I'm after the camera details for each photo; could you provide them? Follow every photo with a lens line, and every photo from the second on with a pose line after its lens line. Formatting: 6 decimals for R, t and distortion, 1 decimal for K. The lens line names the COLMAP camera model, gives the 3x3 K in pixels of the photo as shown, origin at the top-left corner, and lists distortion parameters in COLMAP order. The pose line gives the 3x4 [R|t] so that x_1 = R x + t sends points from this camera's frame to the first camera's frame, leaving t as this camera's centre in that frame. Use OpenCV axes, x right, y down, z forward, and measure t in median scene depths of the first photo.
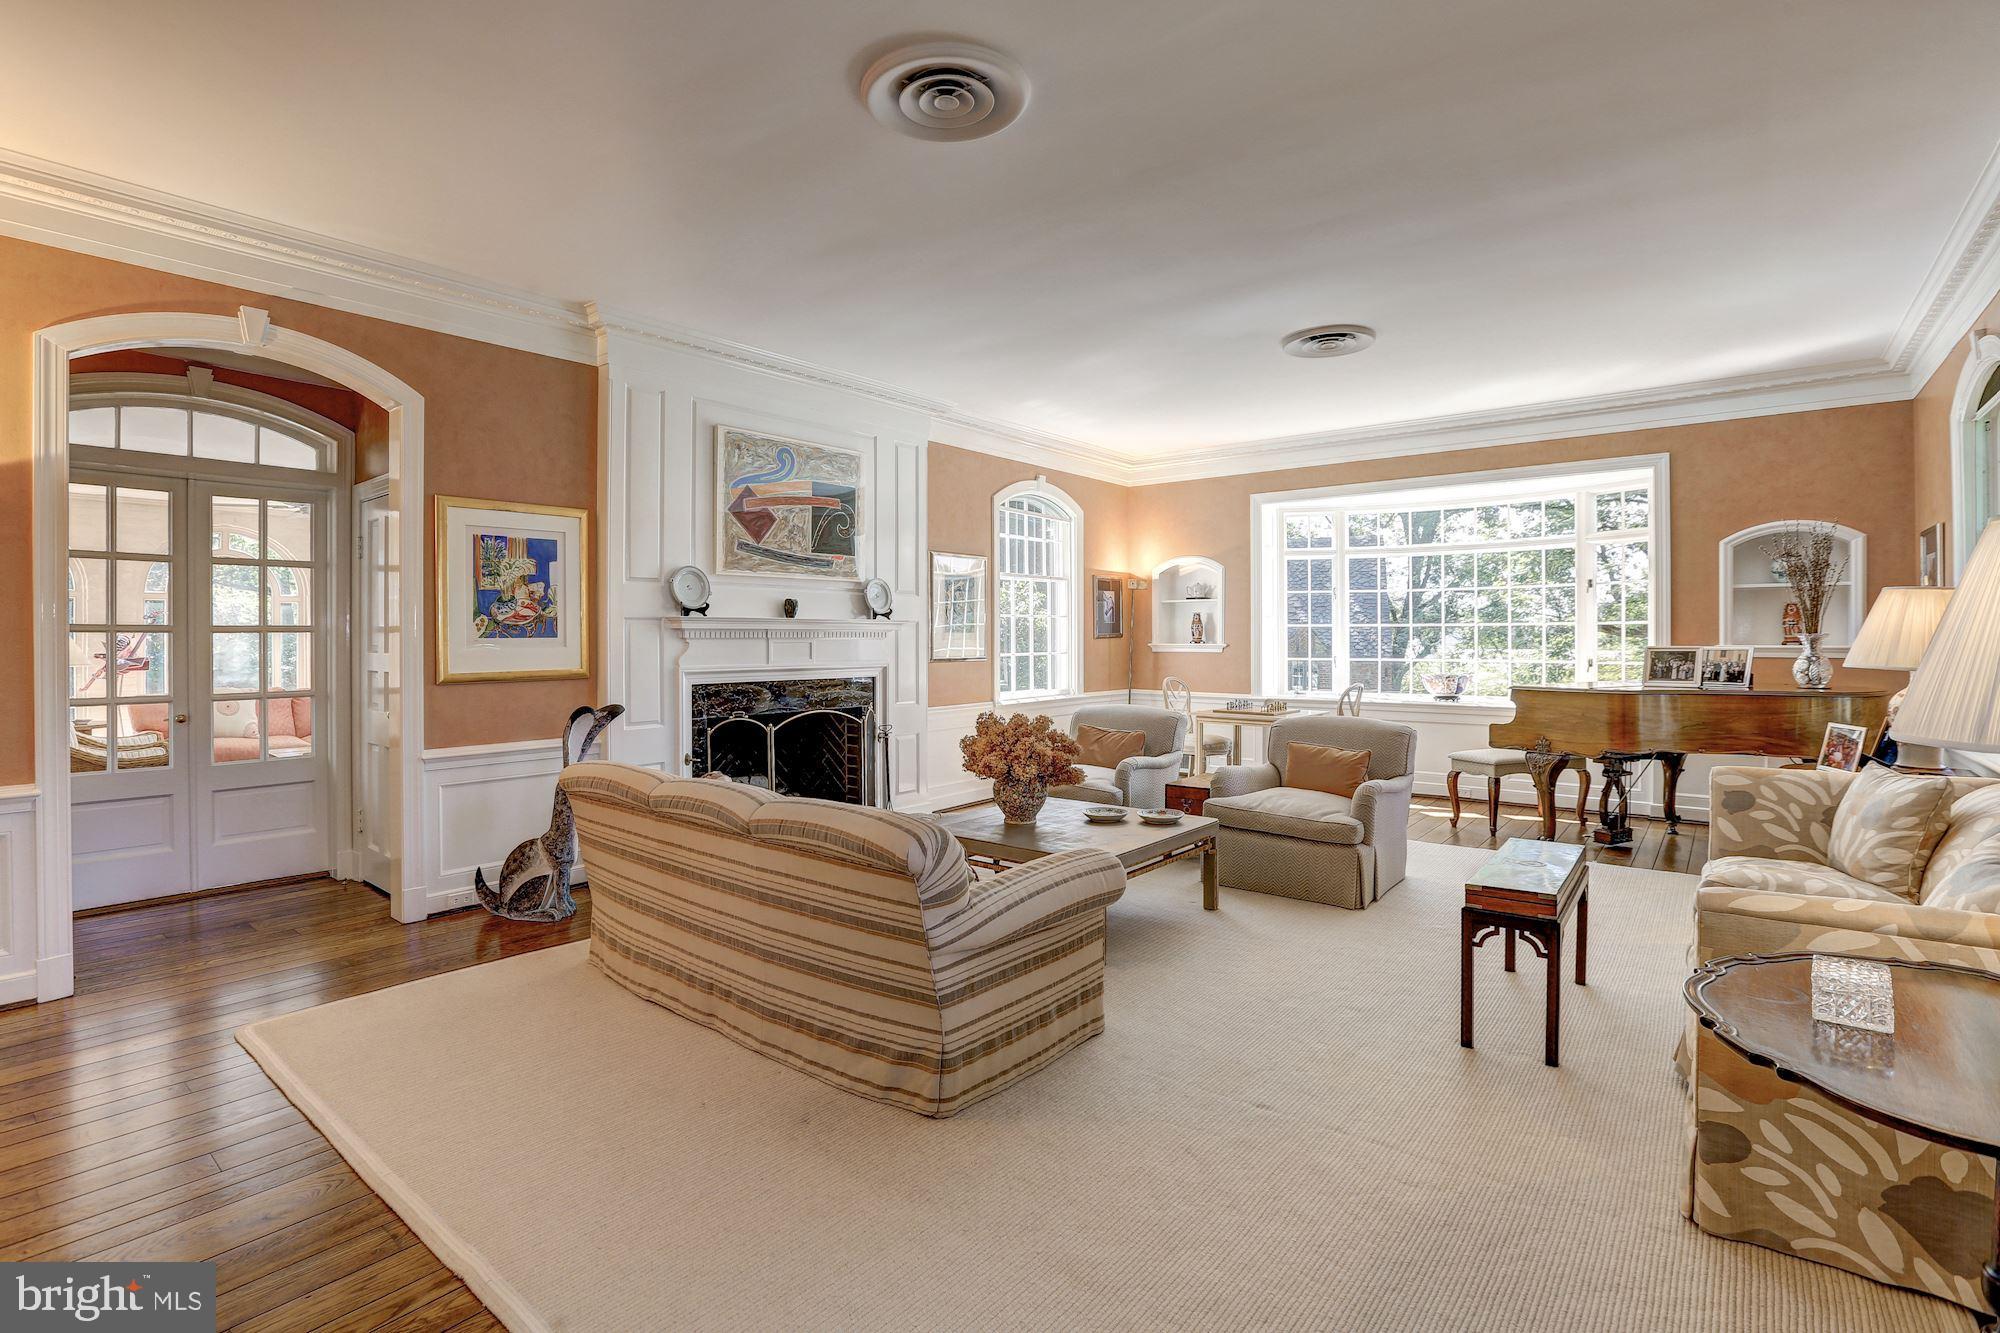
lens RADIAL K [[926.2, 0, 965.3], [0, 926.2, 668.9], [0, 0, 1]] dist [-0.056472, 0.022823]
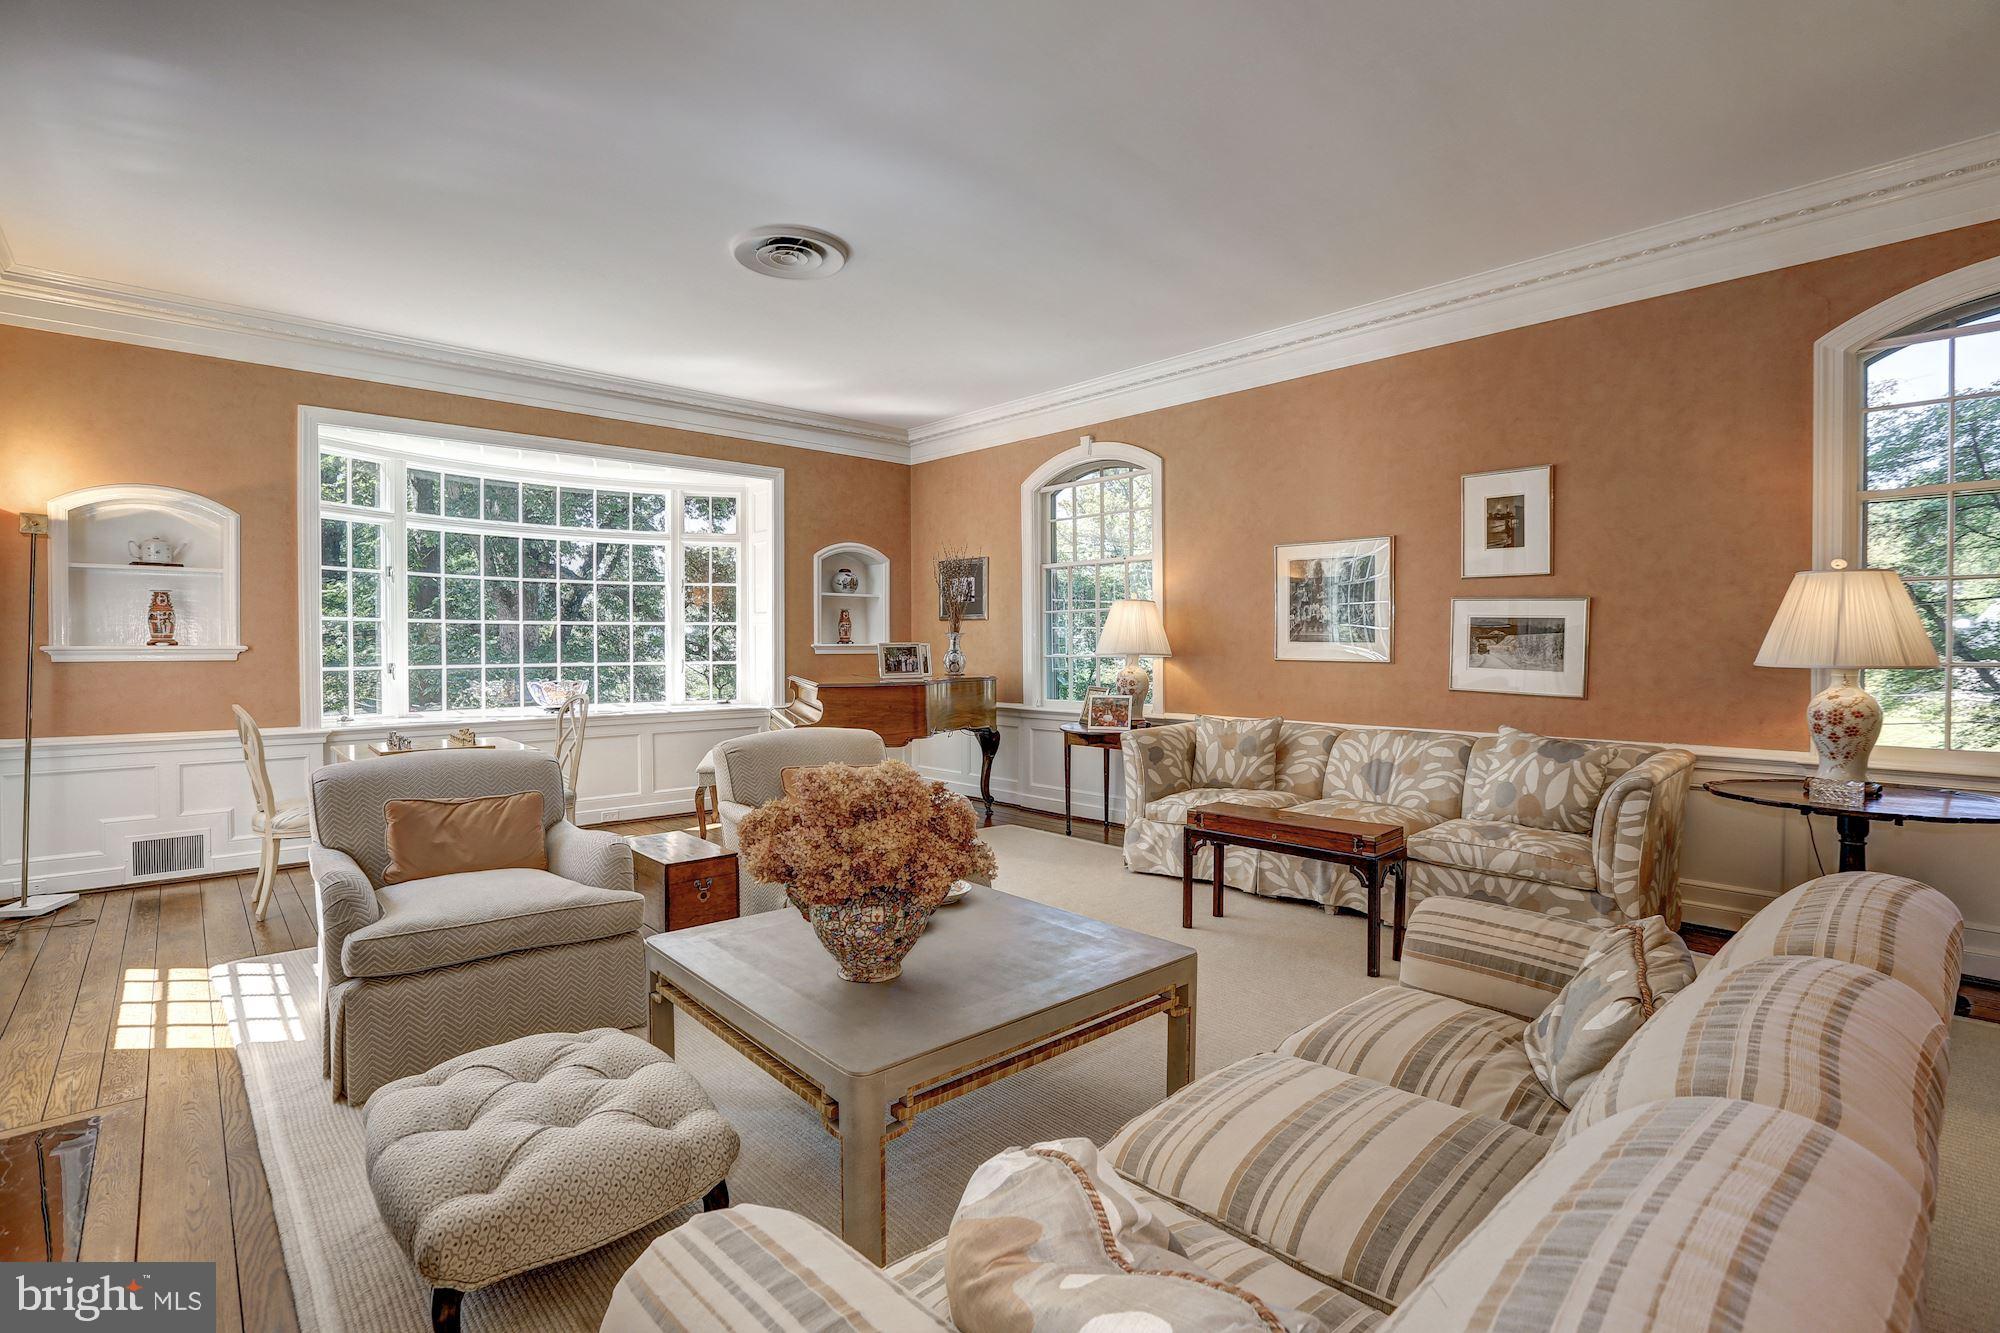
lens RADIAL K [[926.2, 0, 965.3], [0, 926.2, 668.9], [0, 0, 1]] dist [-0.056472, 0.022823]
pose [[0.147066, -0.021575, 0.988891, -0.299830], [0.035901, 0.999220, 0.016461, -0.006952], [-0.988475, 0.033082, 0.147726, 0.613099]]
